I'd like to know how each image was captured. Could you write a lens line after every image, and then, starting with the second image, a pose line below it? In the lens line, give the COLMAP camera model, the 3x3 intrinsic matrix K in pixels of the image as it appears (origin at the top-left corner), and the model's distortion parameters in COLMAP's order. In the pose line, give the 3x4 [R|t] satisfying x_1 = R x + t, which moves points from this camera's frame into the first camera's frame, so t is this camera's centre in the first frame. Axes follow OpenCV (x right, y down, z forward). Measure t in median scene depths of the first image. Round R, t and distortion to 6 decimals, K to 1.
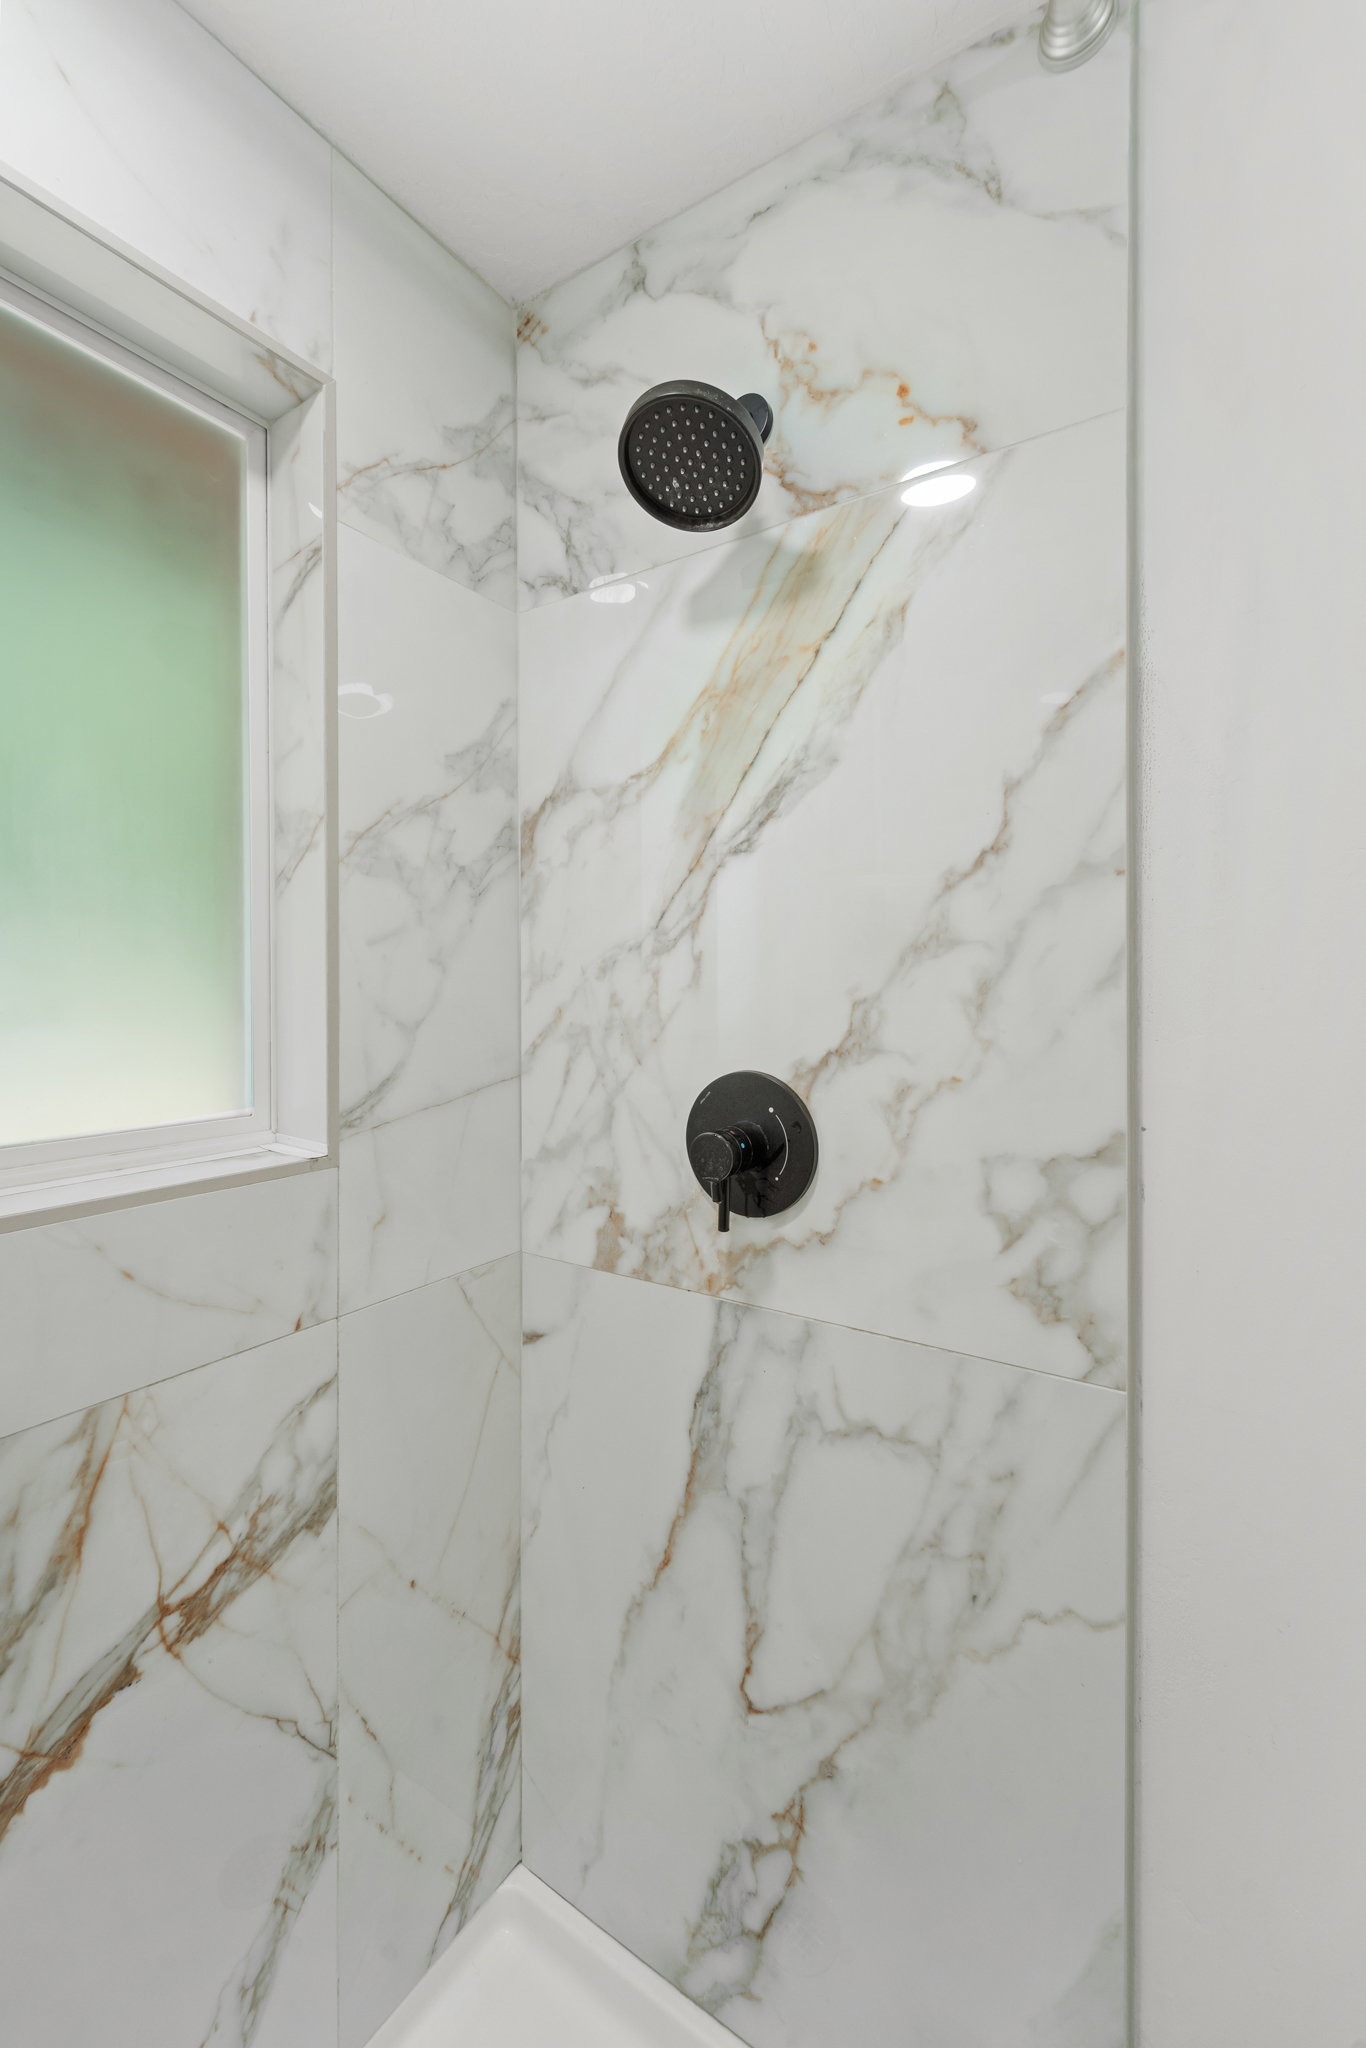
lens RADIAL K [[834.8, 0, 680.3], [0, 834.8, 1008.2], [0, 0, 1]] dist [0.009709, -0.006426]
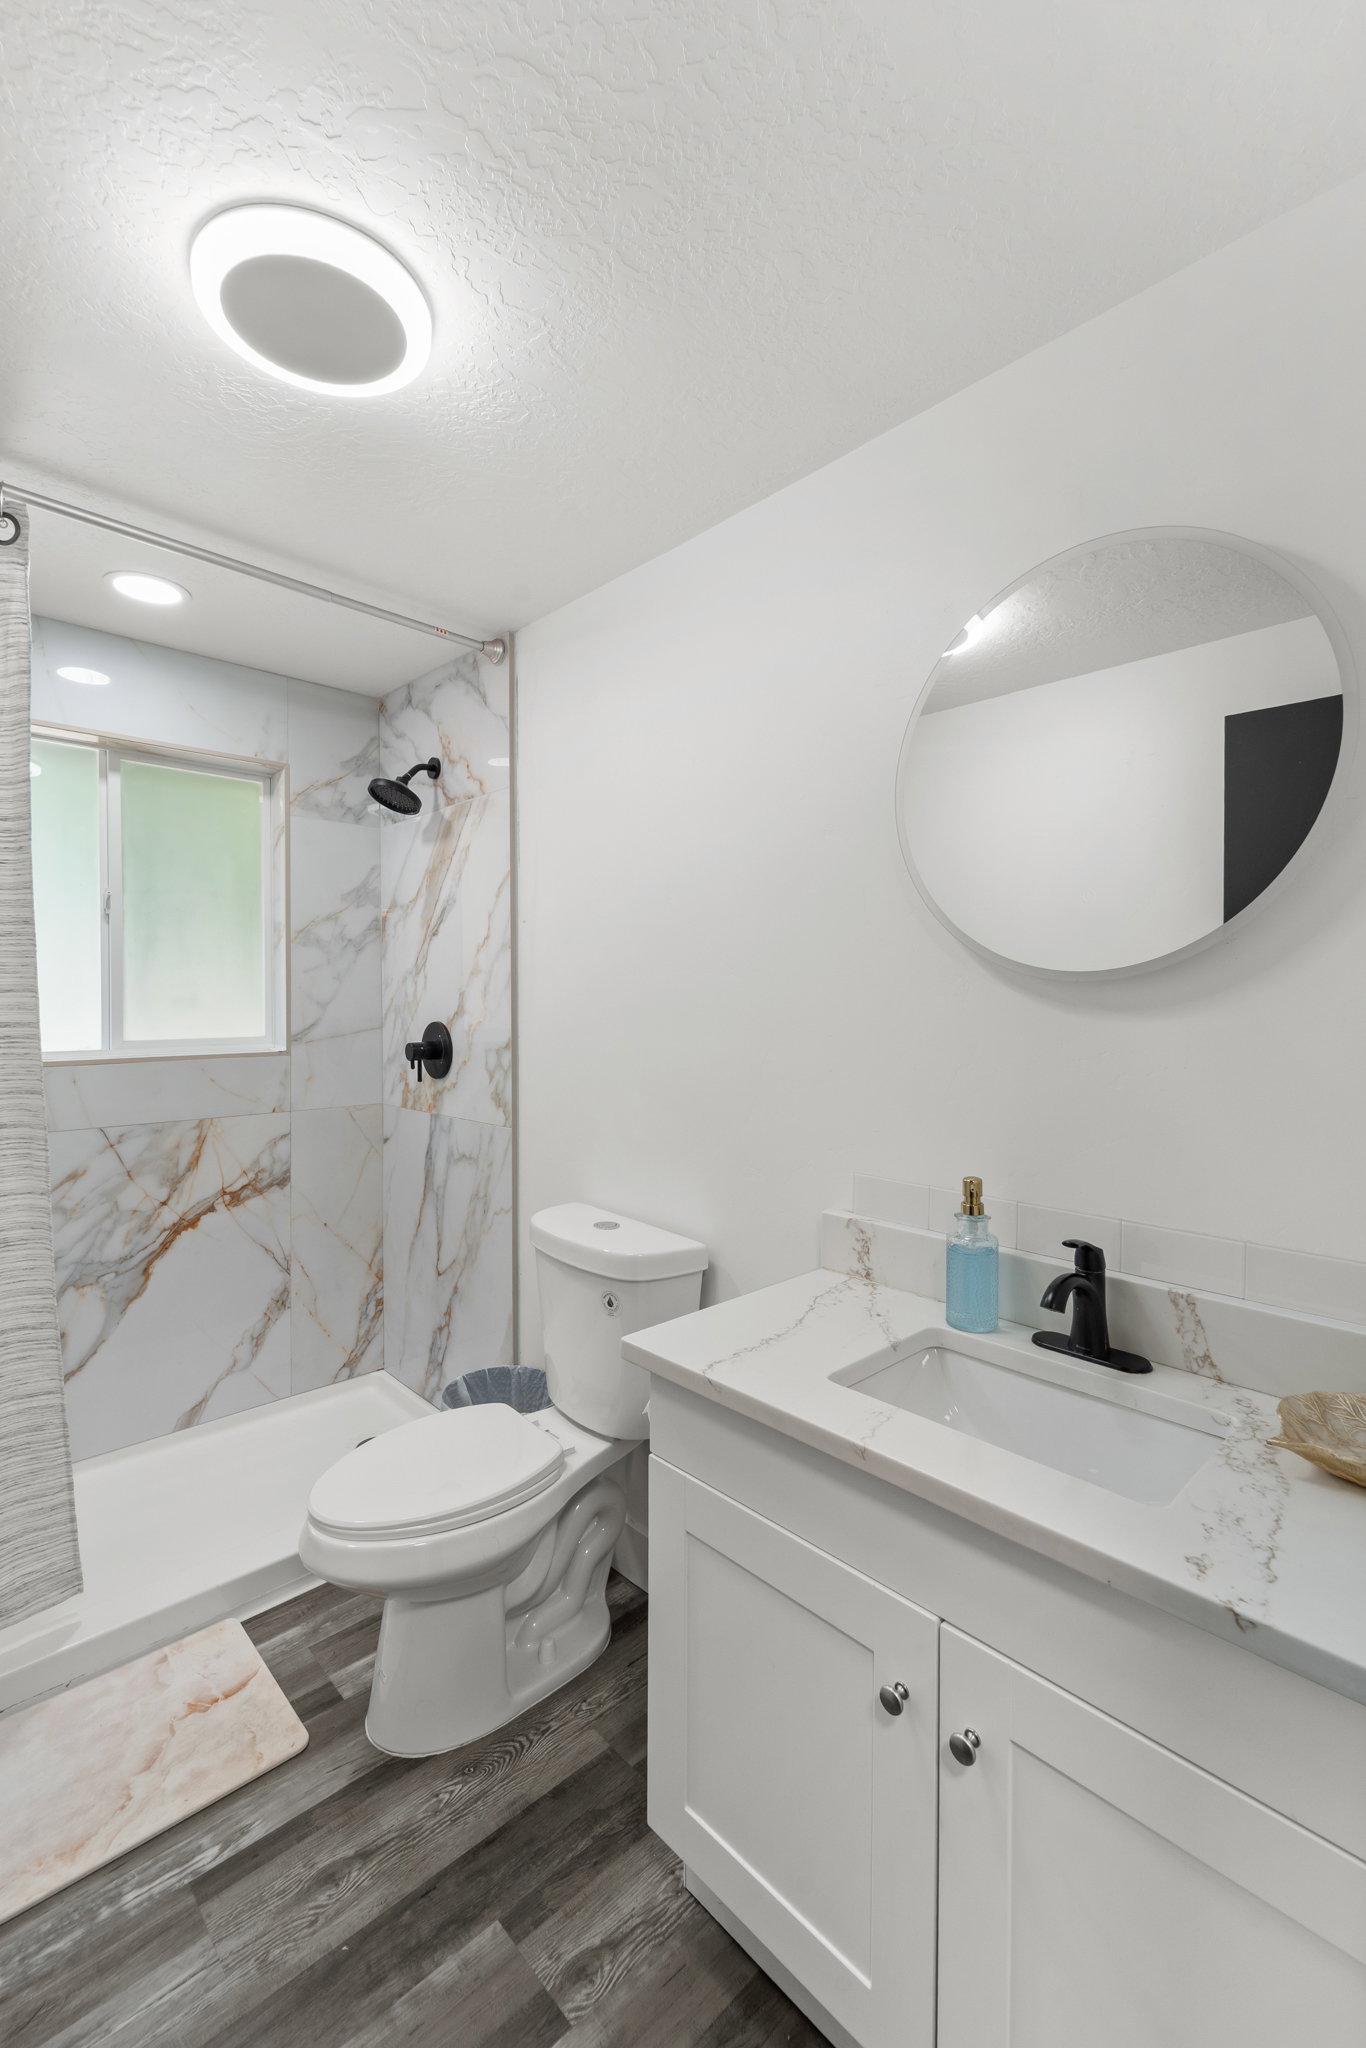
lens RADIAL K [[842.8, 0, 683.0], [0, 842.8, 1024.0], [0, 0, 1]] dist [0.006097, -0.004785]
pose [[0.977800, 0.007271, -0.209413, 1.402884], [-0.005657, 0.999950, 0.008303, 0.059706], [0.209463, -0.006934, 0.977792, -1.398535]]
